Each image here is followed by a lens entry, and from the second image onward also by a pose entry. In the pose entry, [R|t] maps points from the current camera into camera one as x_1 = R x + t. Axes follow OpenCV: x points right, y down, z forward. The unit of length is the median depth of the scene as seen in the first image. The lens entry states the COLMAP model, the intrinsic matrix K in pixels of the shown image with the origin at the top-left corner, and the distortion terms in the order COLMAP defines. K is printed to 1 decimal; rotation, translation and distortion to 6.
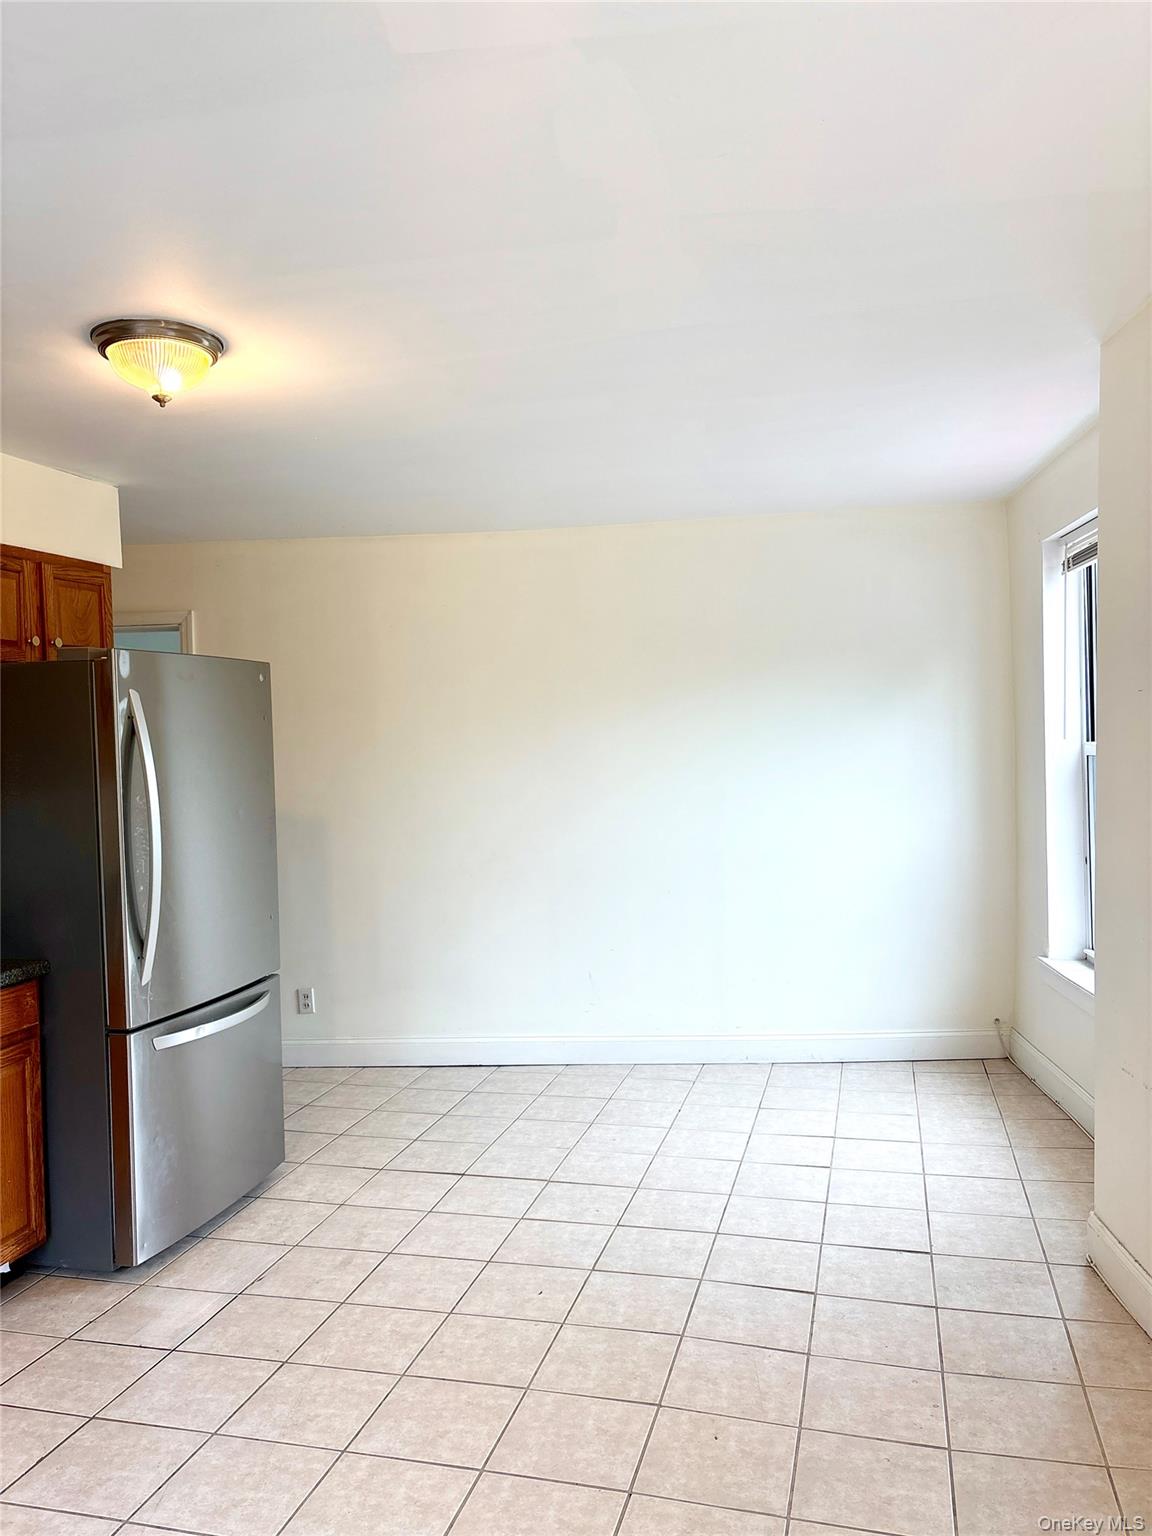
lens RADIAL K [[1169.5, 0, 584.1], [0, 1169.5, 768.4], [0, 0, 1]] dist [0.050168, -0.091594]
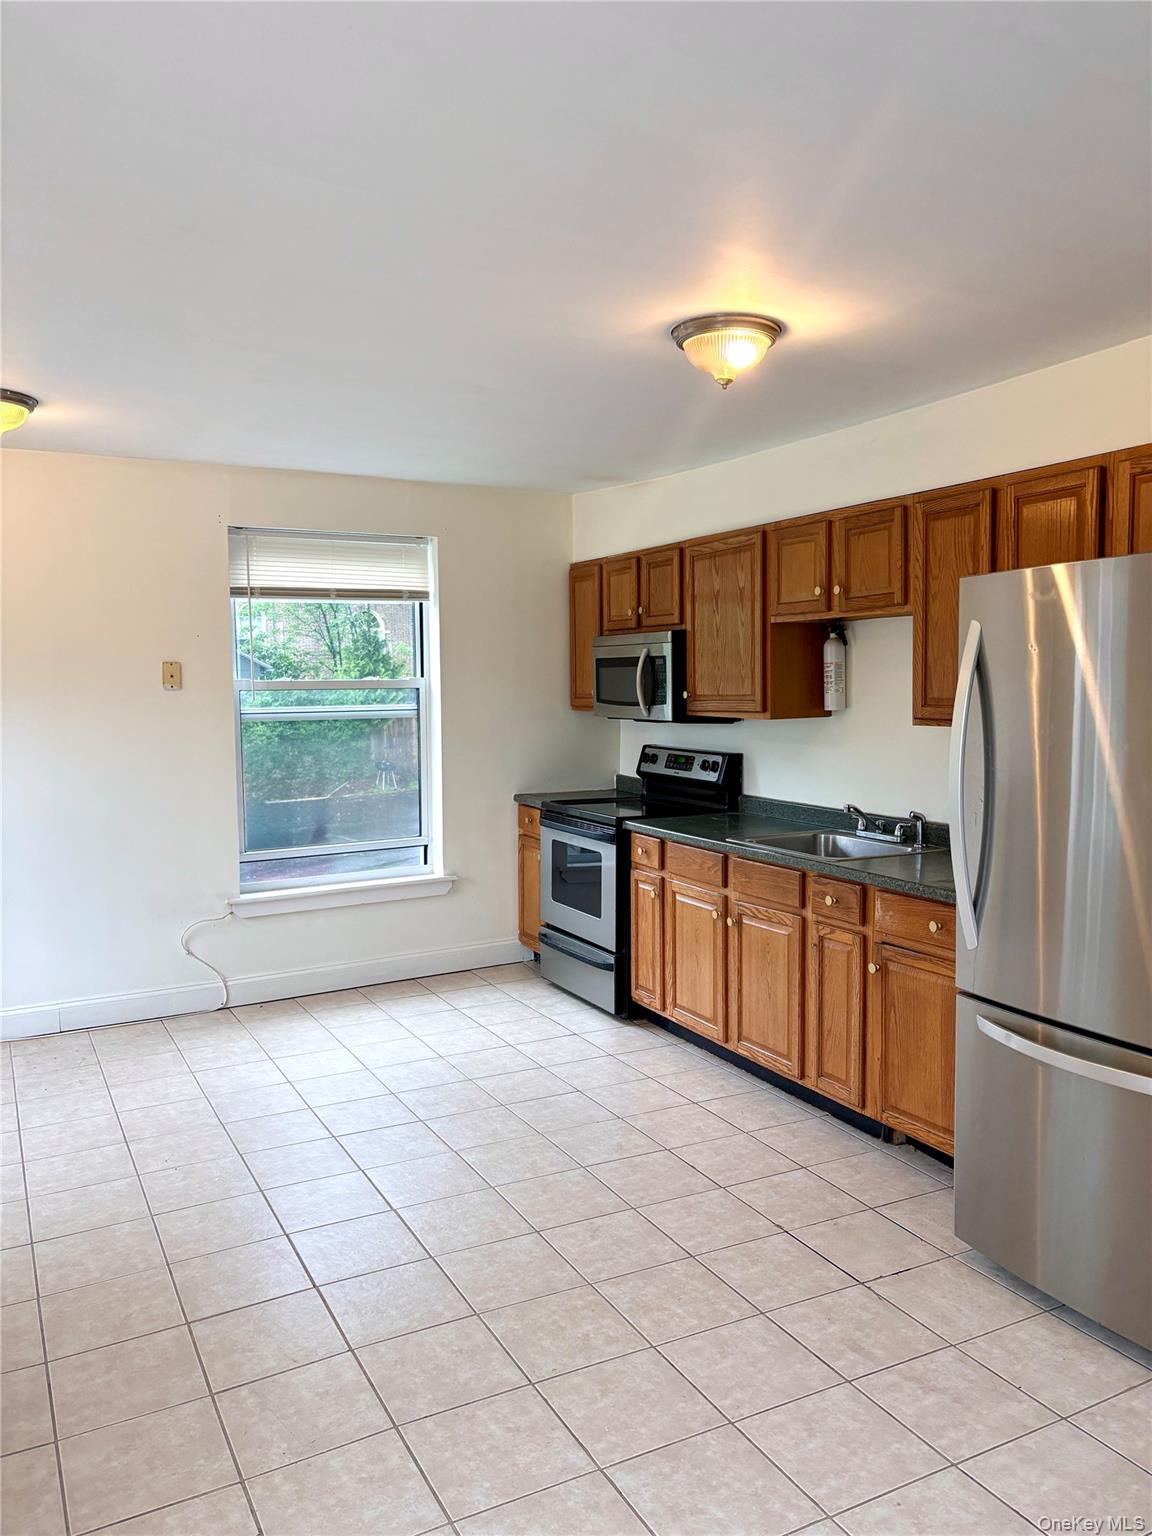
lens RADIAL K [[1169.5, 0, 584.1], [0, 1169.5, 768.4], [0, 0, 1]] dist [0.050168, -0.091594]
pose [[-0.748417, 0.074489, -0.659032, 0.492766], [0.008803, 0.994701, 0.102431, -0.056033], [0.663170, 0.070860, -0.745107, 1.672101]]
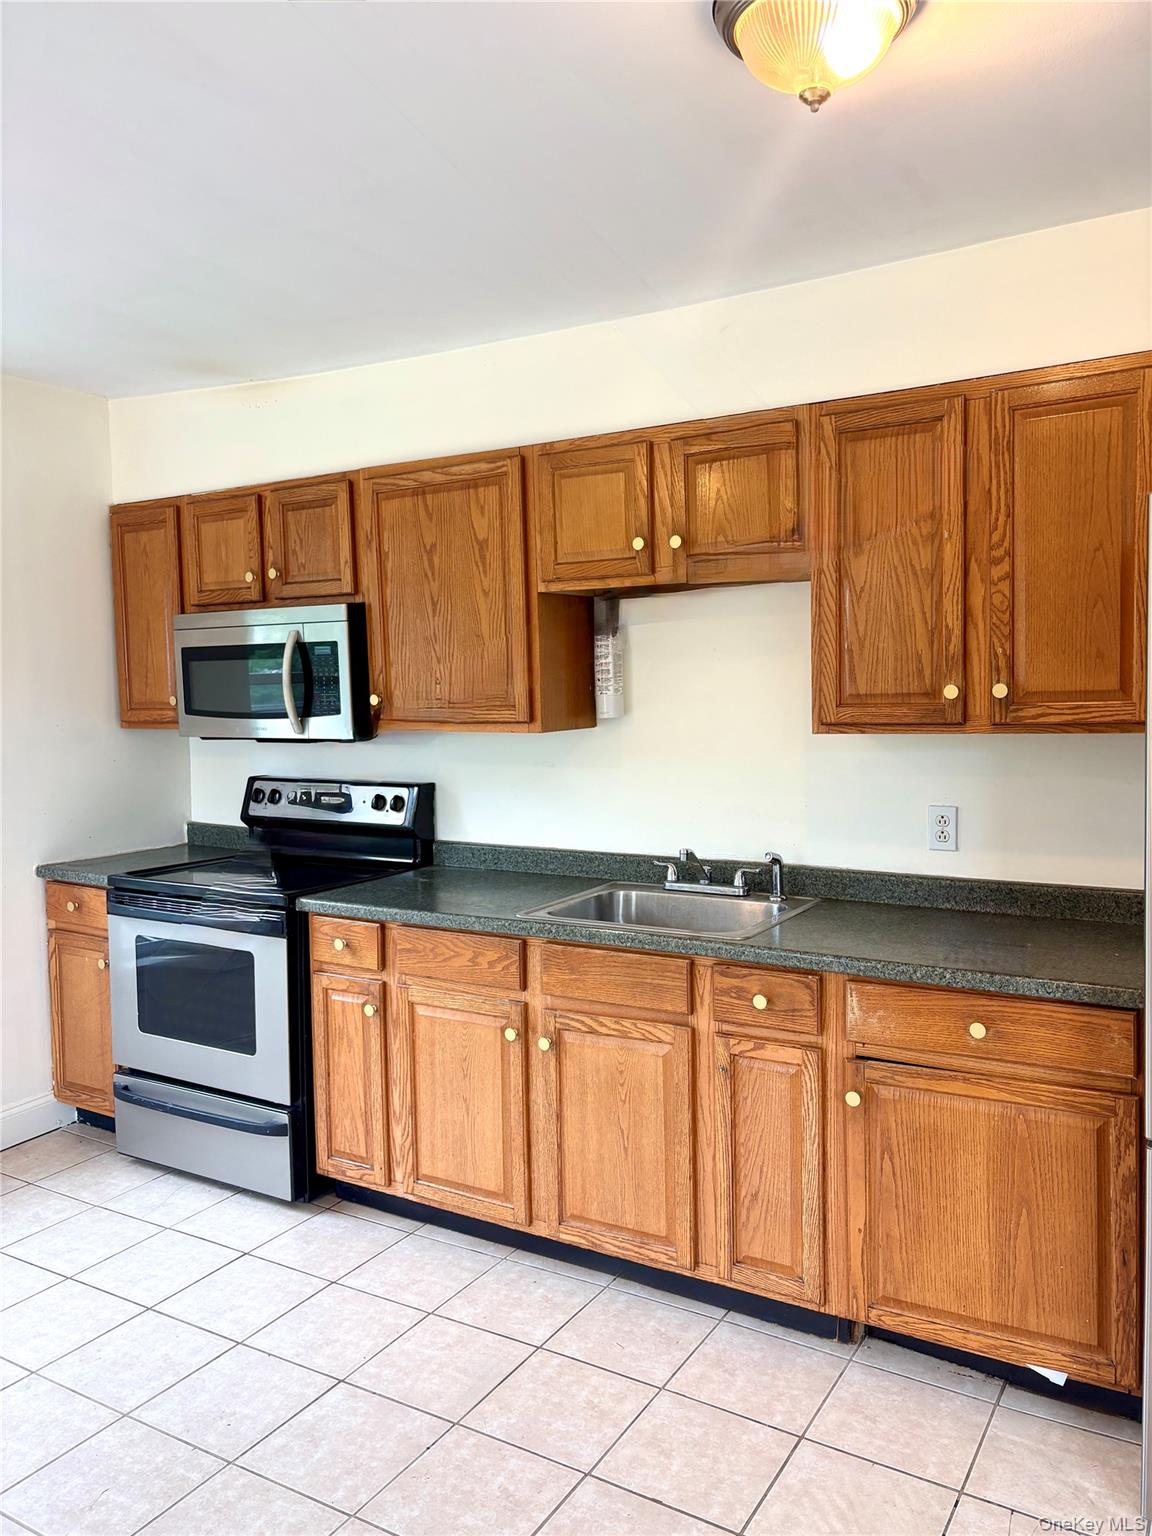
lens RADIAL K [[1169.5, 0, 584.1], [0, 1169.5, 768.4], [0, 0, 1]] dist [0.050168, -0.091594]
pose [[-0.288333, 0.093254, -0.952978, 0.304939], [0.005911, 0.995401, 0.095616, -0.030912], [0.957512, 0.021936, -0.287558, 1.078796]]
